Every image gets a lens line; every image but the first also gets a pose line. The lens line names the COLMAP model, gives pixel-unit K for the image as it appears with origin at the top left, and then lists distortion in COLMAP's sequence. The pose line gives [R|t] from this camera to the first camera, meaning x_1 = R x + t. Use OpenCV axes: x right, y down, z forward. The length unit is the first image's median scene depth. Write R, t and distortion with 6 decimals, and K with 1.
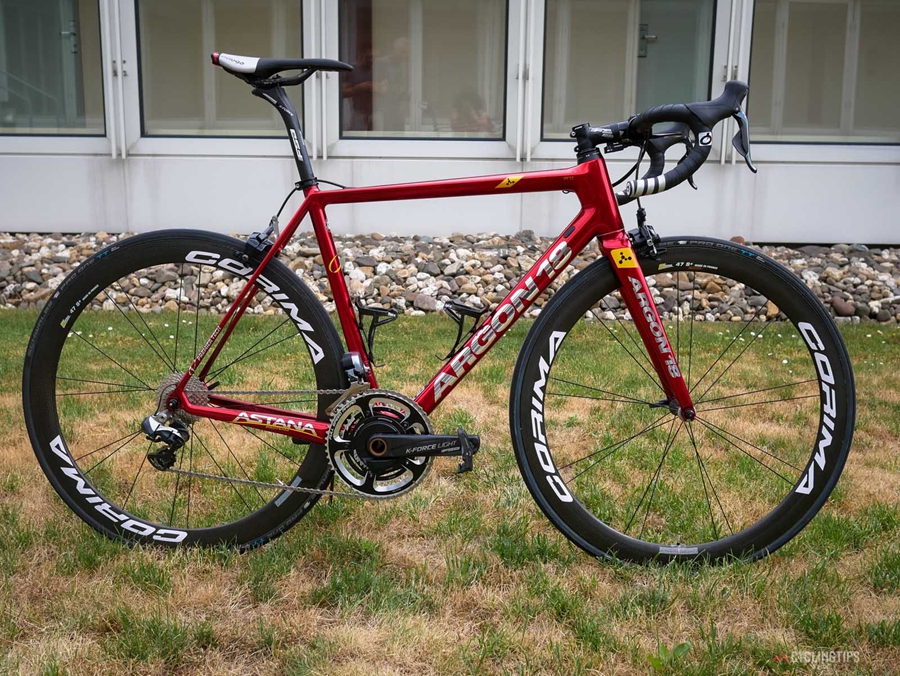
lens RADIAL K [[1051.6, 0, 449.2], [0, 1051.6, 338.4], [0, 0, 1]] dist [-0.023224, 0.000000]
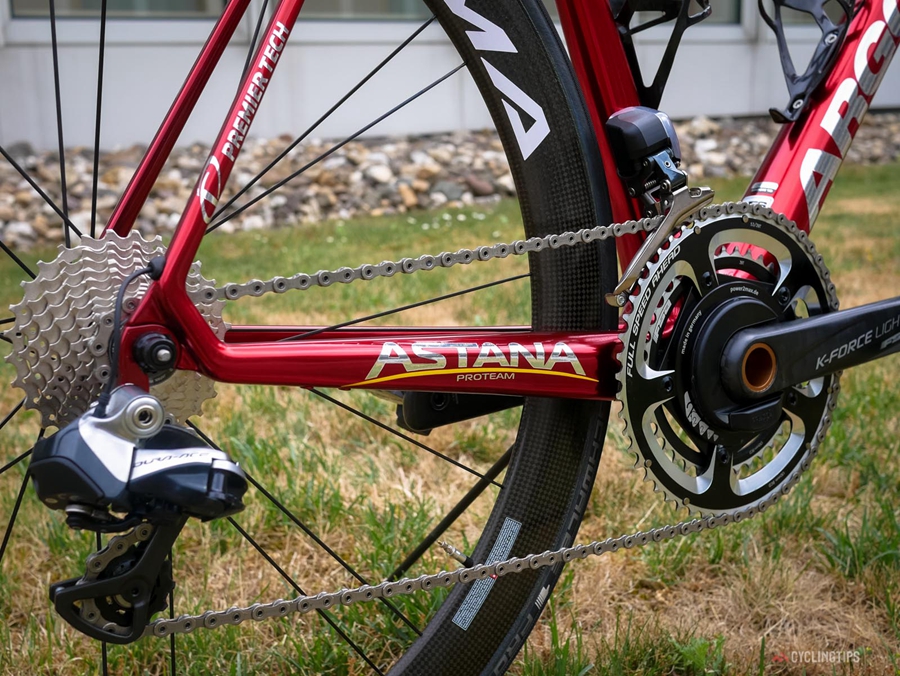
lens RADIAL K [[1051.6, 0, 449.7], [0, 1051.6, 337.9], [0, 0, 1]] dist [-0.023224, 0.000000]
pose [[0.808563, -0.169792, 0.563380, -0.339575], [0.153040, 0.985194, 0.077274, 0.050355], [-0.568159, 0.023739, 0.822576, 0.762160]]
